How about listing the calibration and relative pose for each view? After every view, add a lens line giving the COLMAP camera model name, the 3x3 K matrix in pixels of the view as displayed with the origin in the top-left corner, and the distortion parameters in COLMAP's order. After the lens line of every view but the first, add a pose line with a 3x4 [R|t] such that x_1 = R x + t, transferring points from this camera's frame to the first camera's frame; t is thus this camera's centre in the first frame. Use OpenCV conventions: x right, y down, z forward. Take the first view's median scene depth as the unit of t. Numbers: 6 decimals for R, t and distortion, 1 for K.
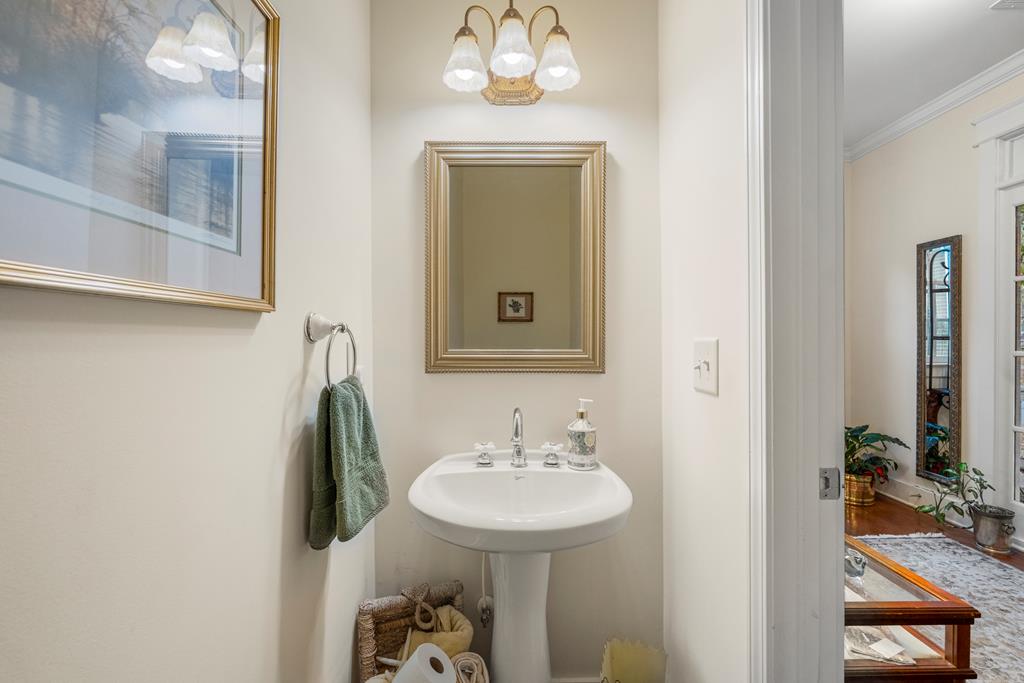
lens RADIAL K [[547.7, 0, 512.2], [0, 547.7, 337.3], [0, 0, 1]] dist [-0.004949, -0.000374]
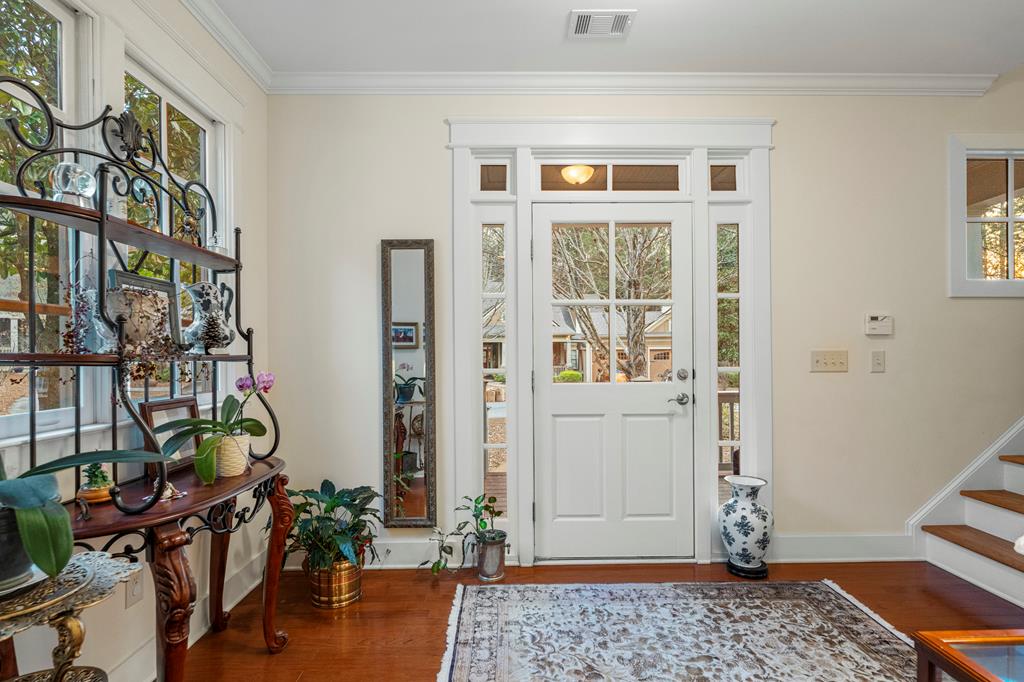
lens RADIAL K [[547.7, 0, 512.2], [0, 547.7, 336.8], [0, 0, 1]] dist [-0.004949, -0.000374]
pose [[-0.014669, 0.008398, 0.999857, -0.077529], [0.003821, 0.999958, -0.008343, -0.021928], [-0.999885, 0.003698, -0.014700, 0.928449]]
